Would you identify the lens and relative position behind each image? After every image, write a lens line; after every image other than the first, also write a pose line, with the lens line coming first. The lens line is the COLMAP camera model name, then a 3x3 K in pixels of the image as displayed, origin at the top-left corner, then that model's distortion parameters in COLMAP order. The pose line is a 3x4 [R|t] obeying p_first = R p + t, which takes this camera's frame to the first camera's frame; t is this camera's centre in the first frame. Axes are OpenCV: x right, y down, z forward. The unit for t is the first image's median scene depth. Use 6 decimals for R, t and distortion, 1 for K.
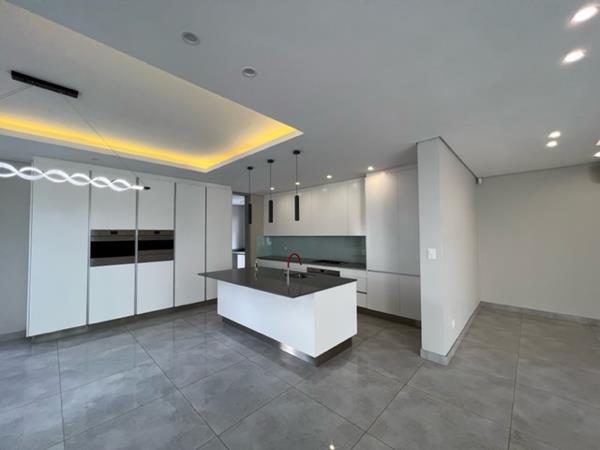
lens RADIAL K [[241.0, 0, 301.2], [0, 241.0, 226.7], [0, 0, 1]] dist [-0.000442, 0.000119]
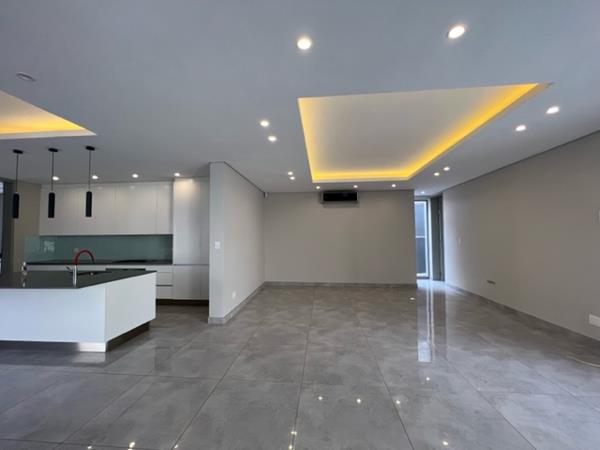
lens RADIAL K [[241.0, 0, 301.2], [0, 241.0, 226.7], [0, 0, 1]] dist [-0.000442, 0.000119]
pose [[0.782267, 0.022370, 0.622541, 0.045213], [-0.015290, 0.999743, -0.016711, 0.016815], [-0.622755, 0.003553, 0.782409, -0.281444]]
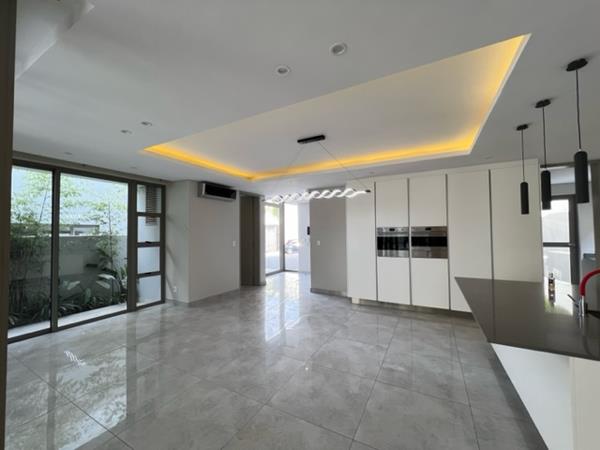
lens RADIAL K [[241.0, 0, 301.2], [0, 241.0, 226.7], [0, 0, 1]] dist [-0.000442, 0.000119]
pose [[0.266997, -0.020845, -0.963472, 0.235381], [0.037969, 0.999217, -0.011096, 0.006033], [0.962949, -0.033620, 0.267580, 0.242793]]
